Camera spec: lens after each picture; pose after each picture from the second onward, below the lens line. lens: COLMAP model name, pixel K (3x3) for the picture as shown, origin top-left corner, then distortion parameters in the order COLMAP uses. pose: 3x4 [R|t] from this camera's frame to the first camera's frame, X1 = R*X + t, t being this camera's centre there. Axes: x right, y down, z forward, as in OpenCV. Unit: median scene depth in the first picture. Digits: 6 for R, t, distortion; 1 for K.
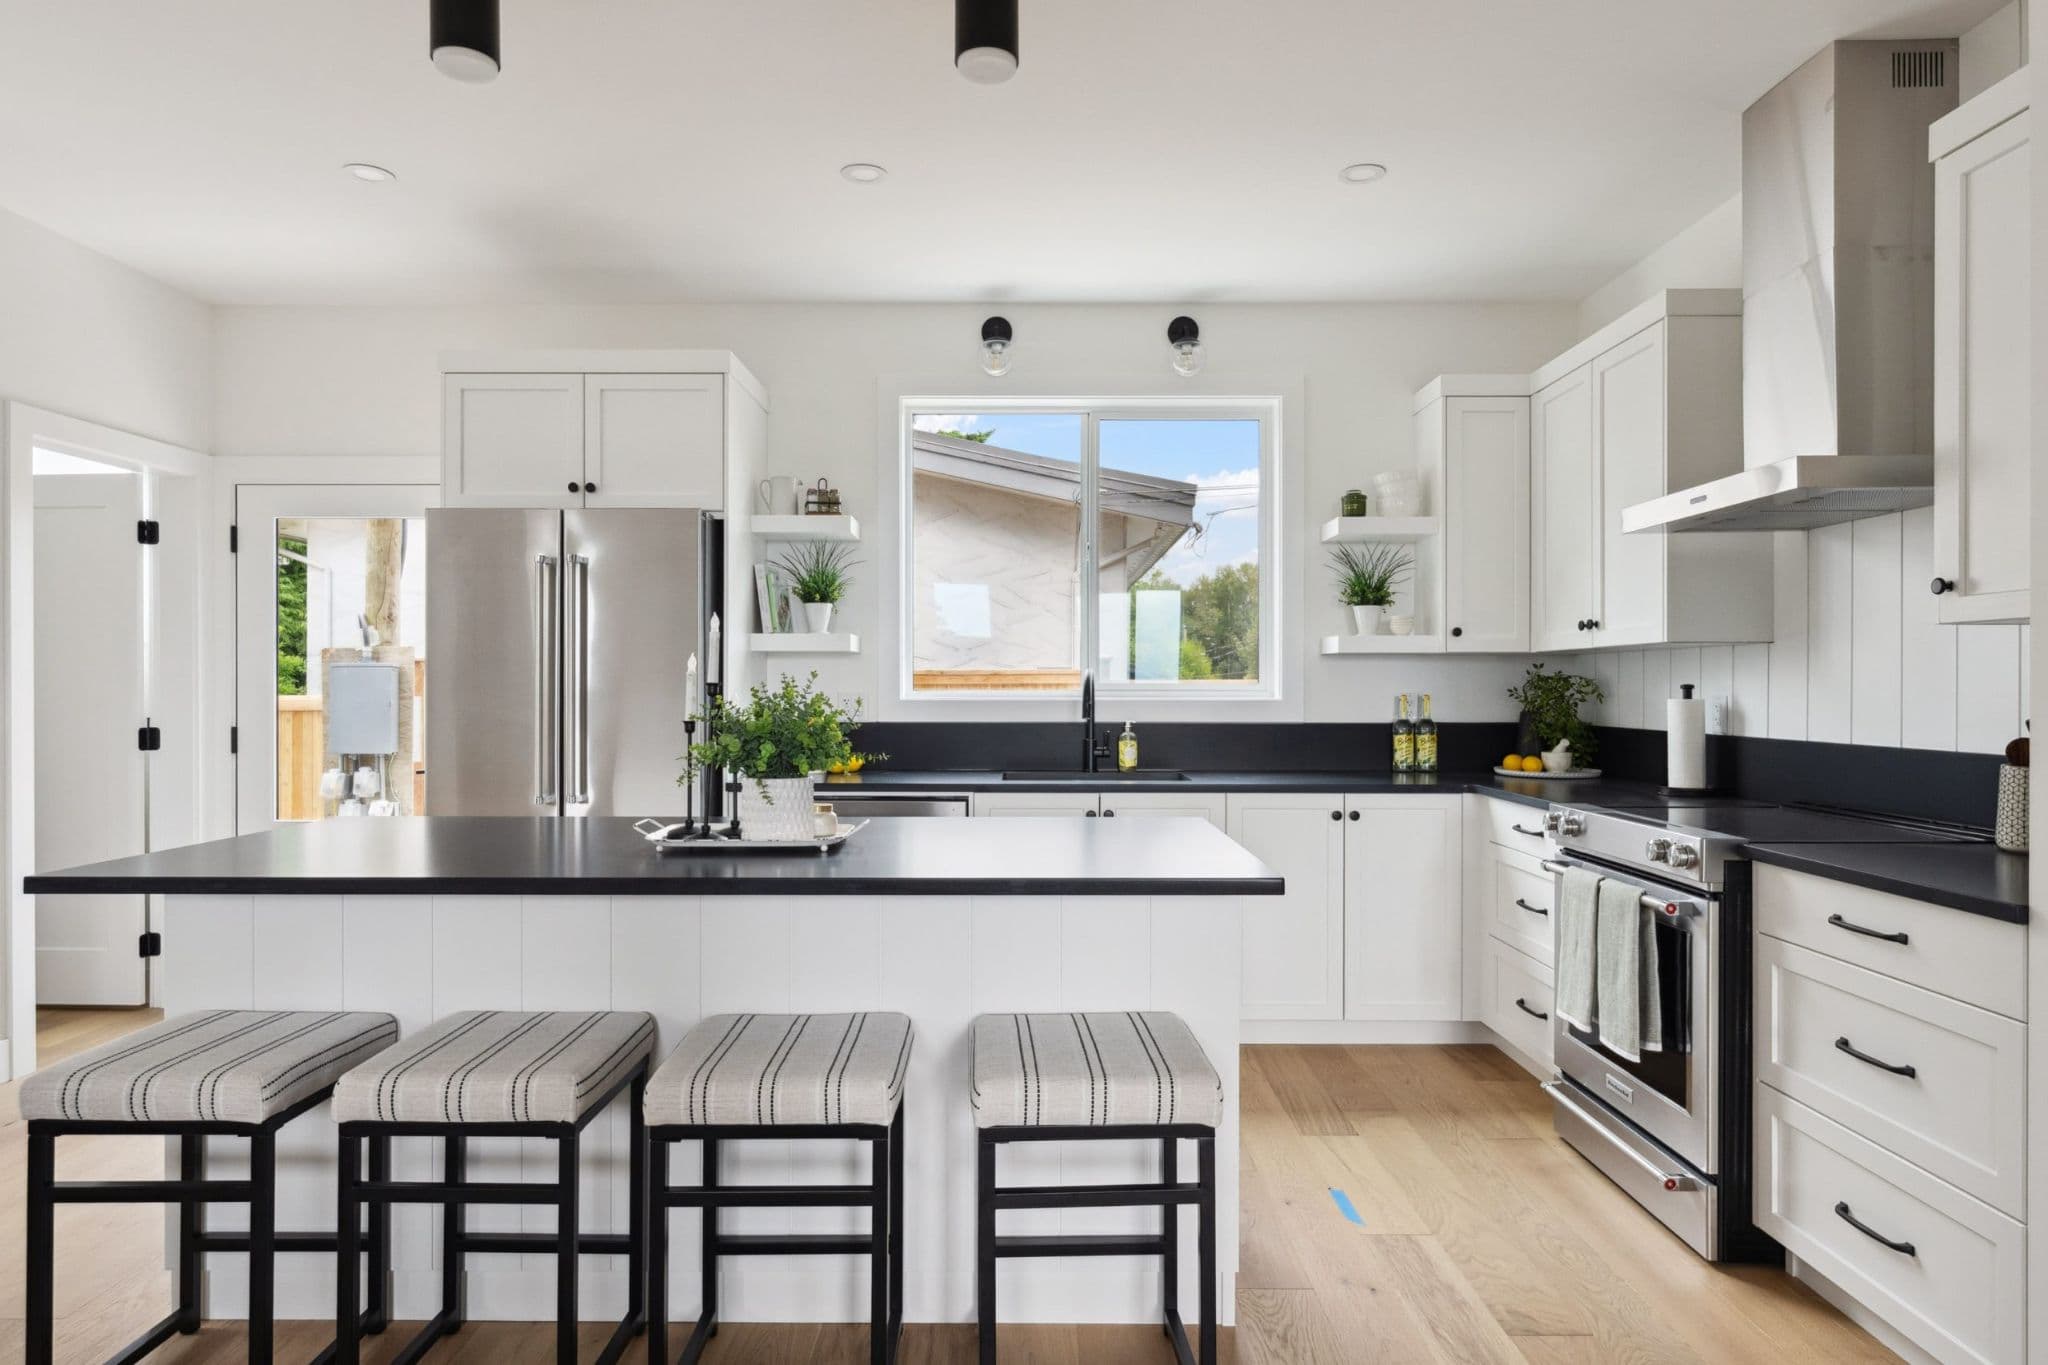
lens RADIAL K [[1218.8, 0, 1024.0], [0, 1218.8, 682.5], [0, 0, 1]] dist [0.008906, 0.001291]
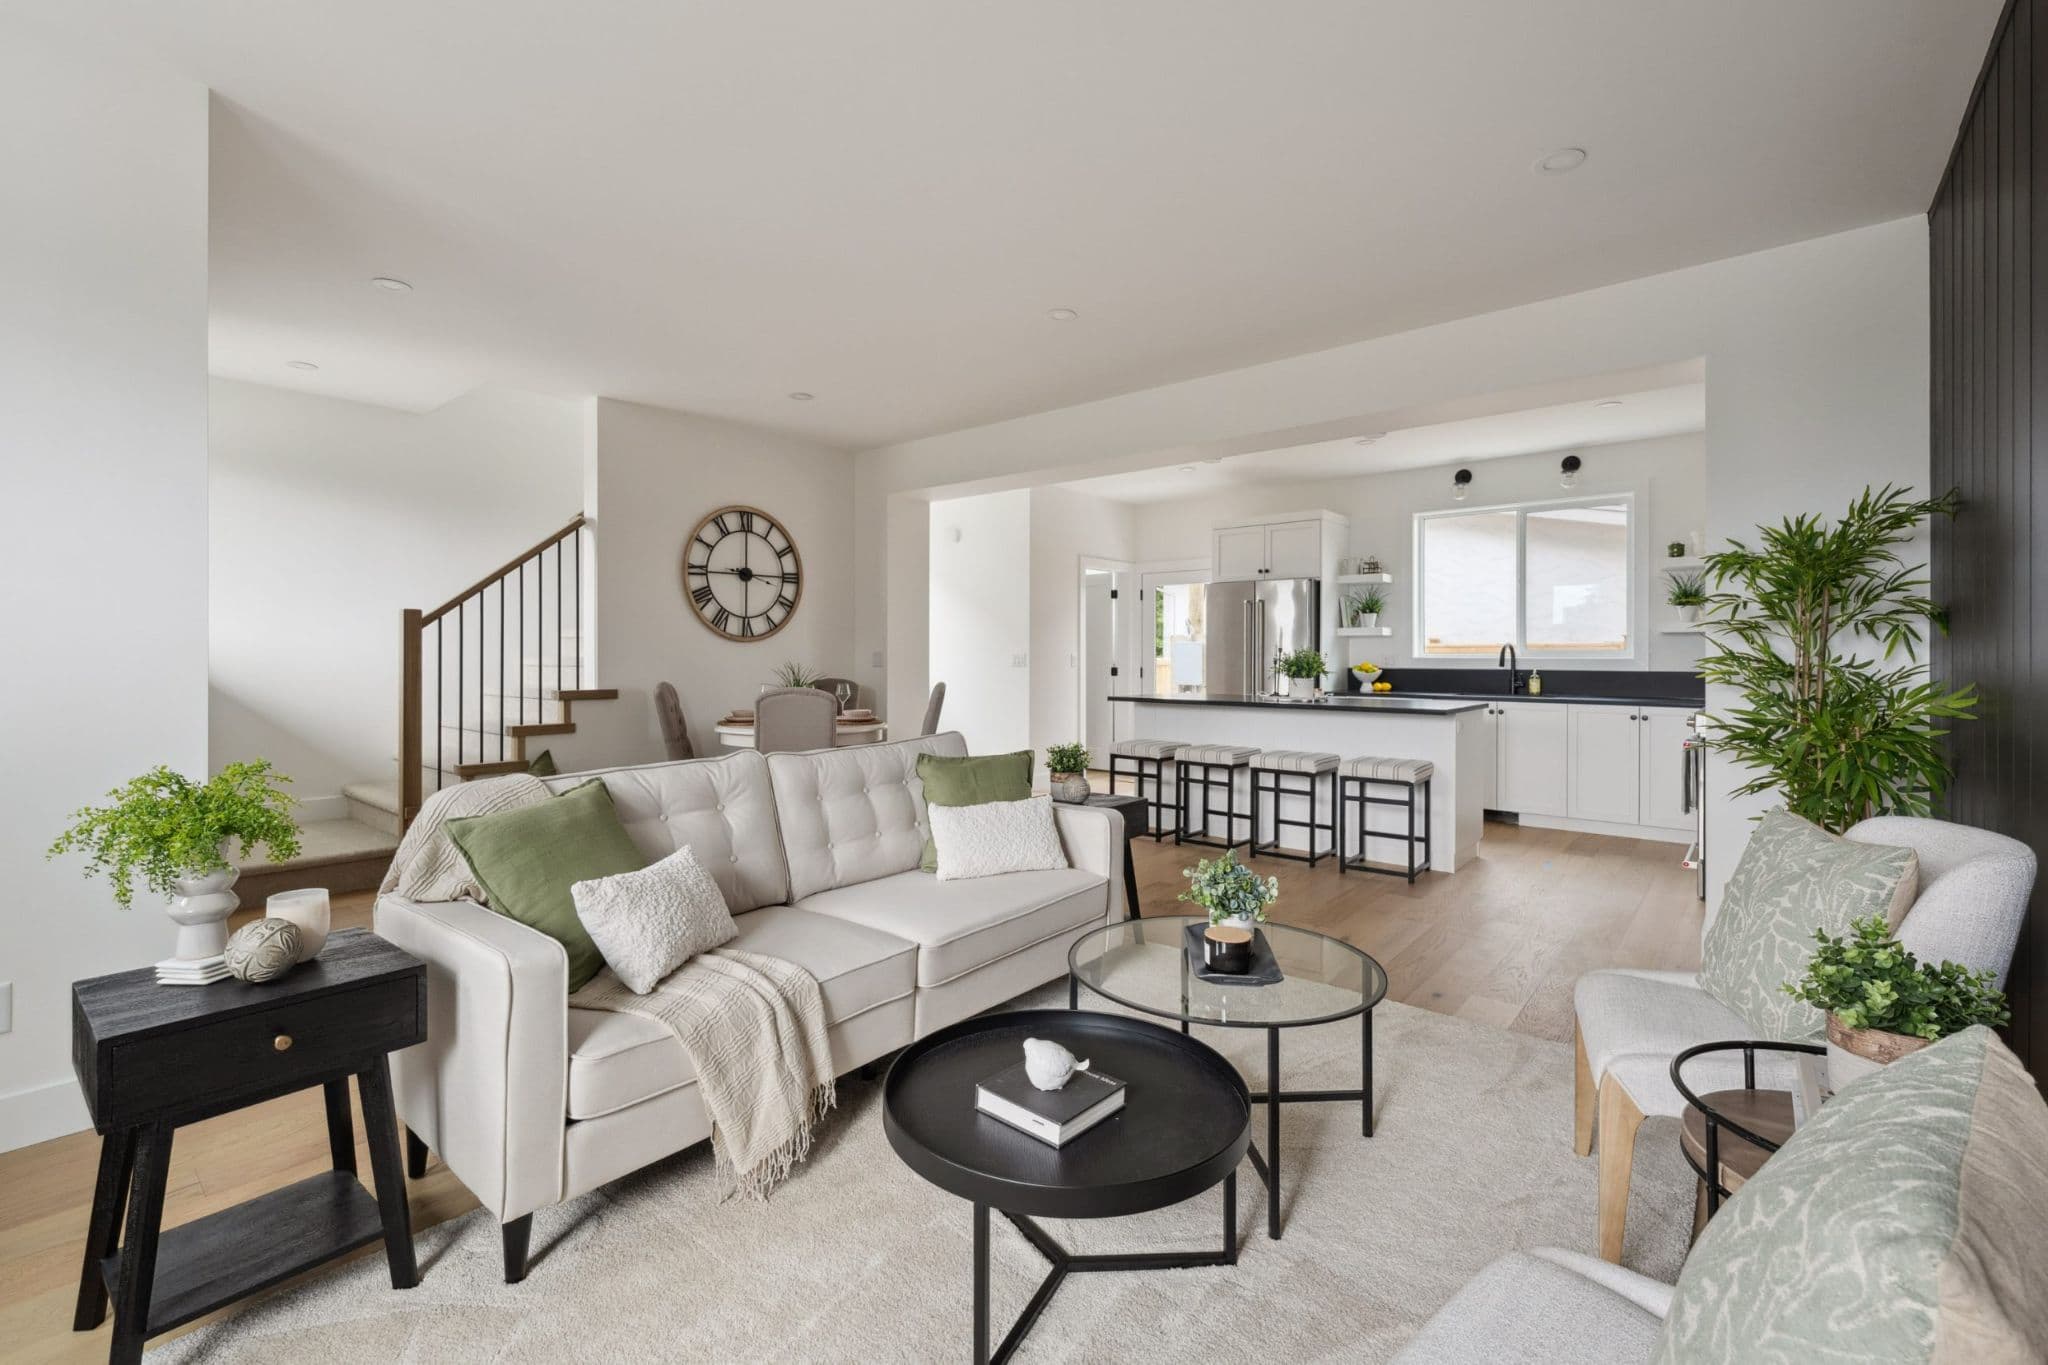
lens RADIAL K [[879.5, 0, 1016.1], [0, 879.5, 689.9], [0, 0, 1]] dist [0.000086, 0.000006]
pose [[0.770439, 0.026308, -0.636971, 0.363668], [-0.000274, 0.999162, 0.040935, 0.007843], [0.637514, -0.031363, 0.769800, -0.649074]]
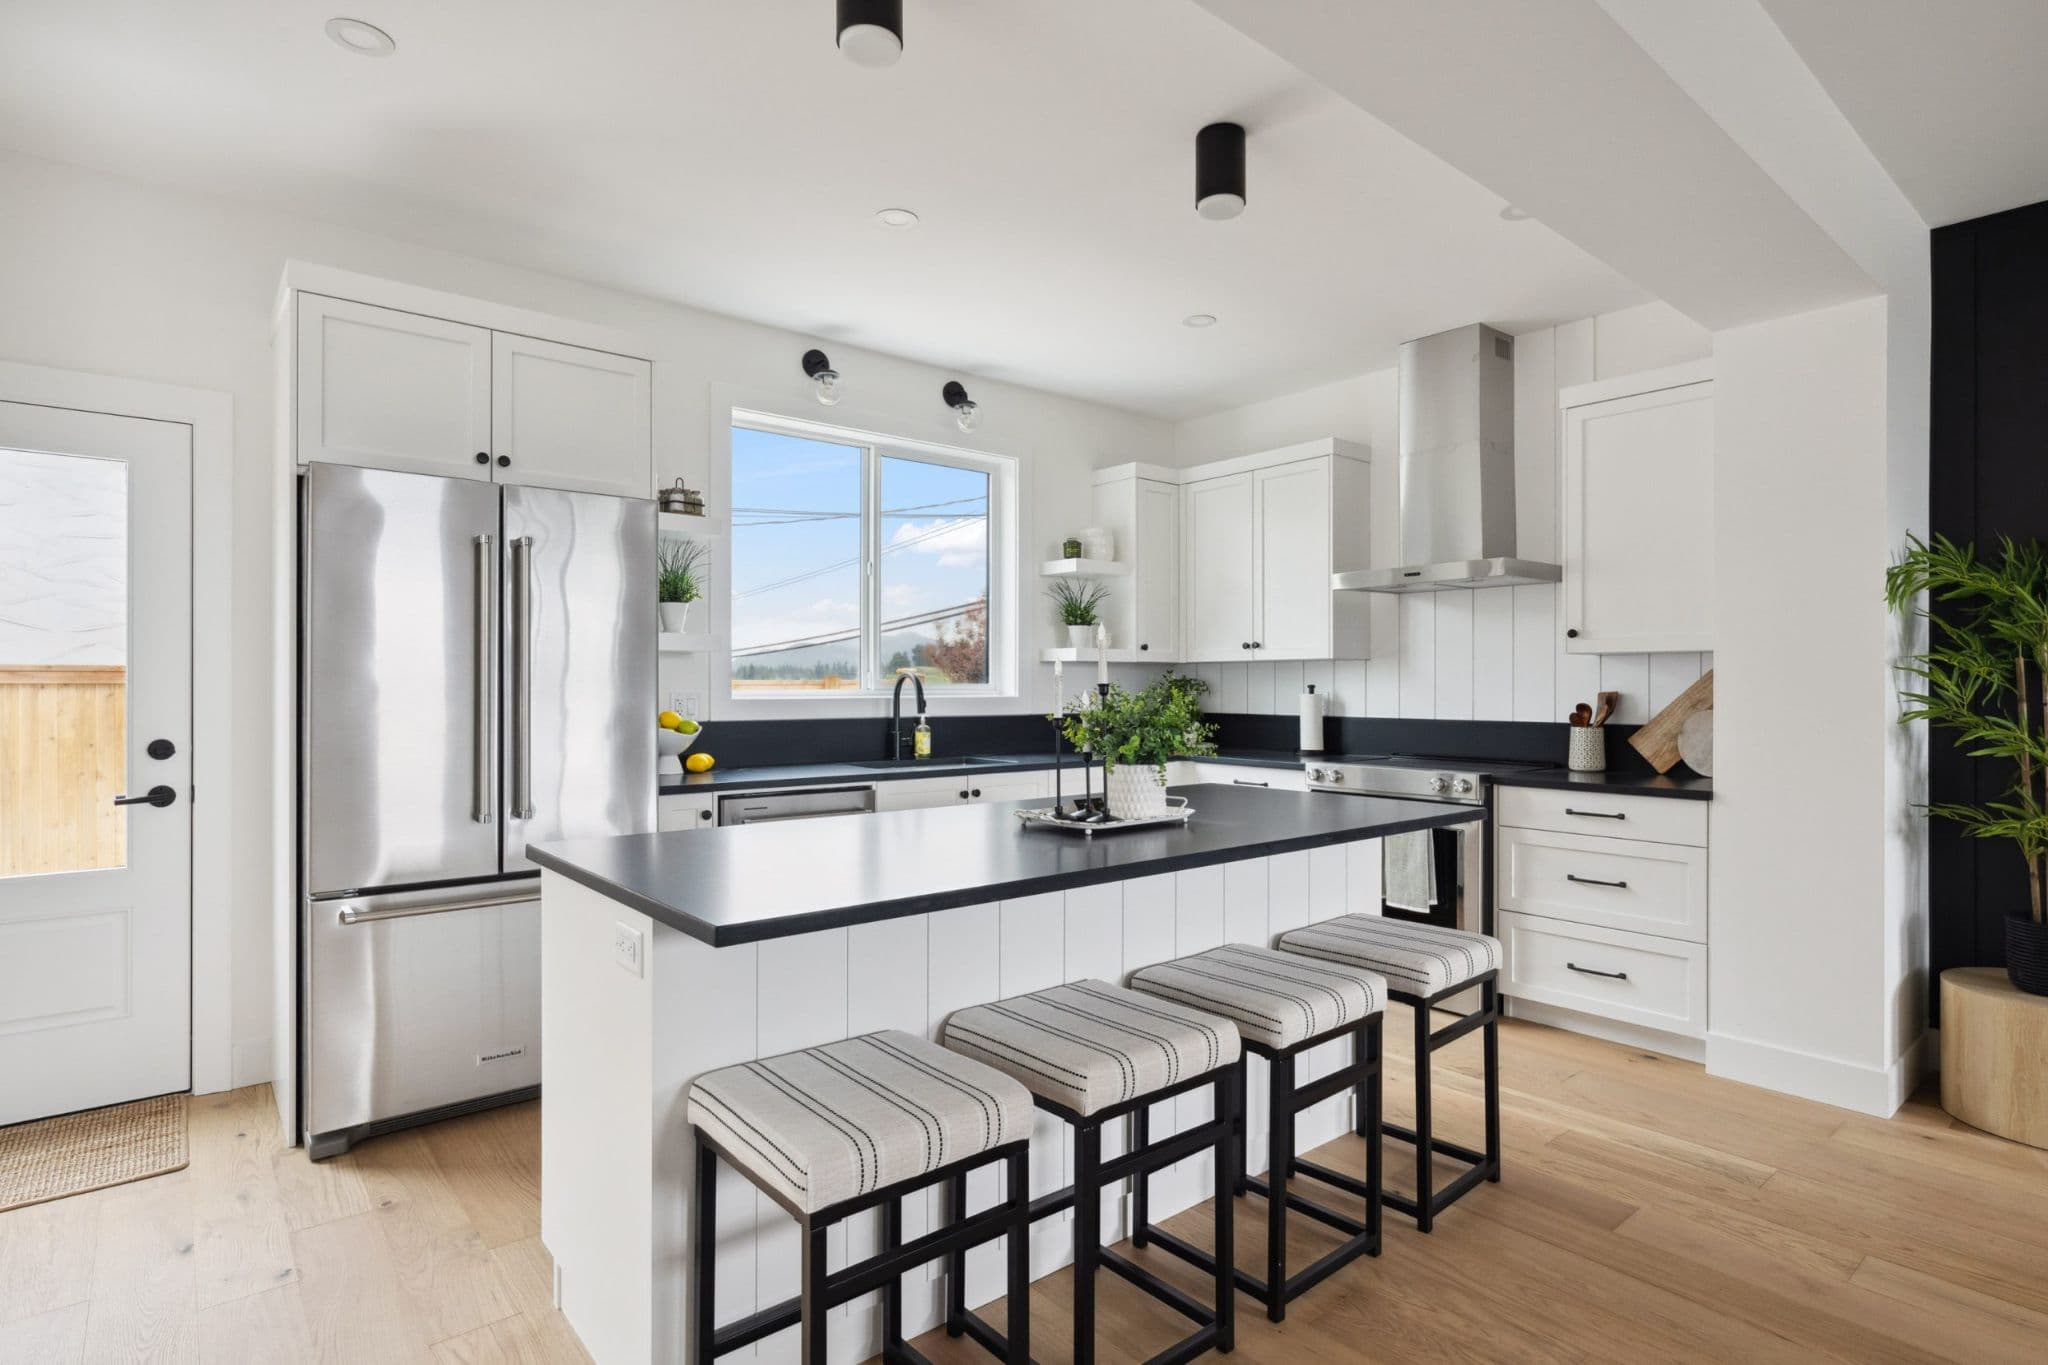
lens RADIAL K [[1047.8, 0, 1024.0], [0, 1047.8, 682.5], [0, 0, 1]] dist [-0.001387, -0.000142]
pose [[0.762771, 0.001152, 0.646667, -0.522934], [-0.001707, 0.999999, 0.000232, -0.000745], [-0.646666, -0.001281, 0.762772, 0.169721]]
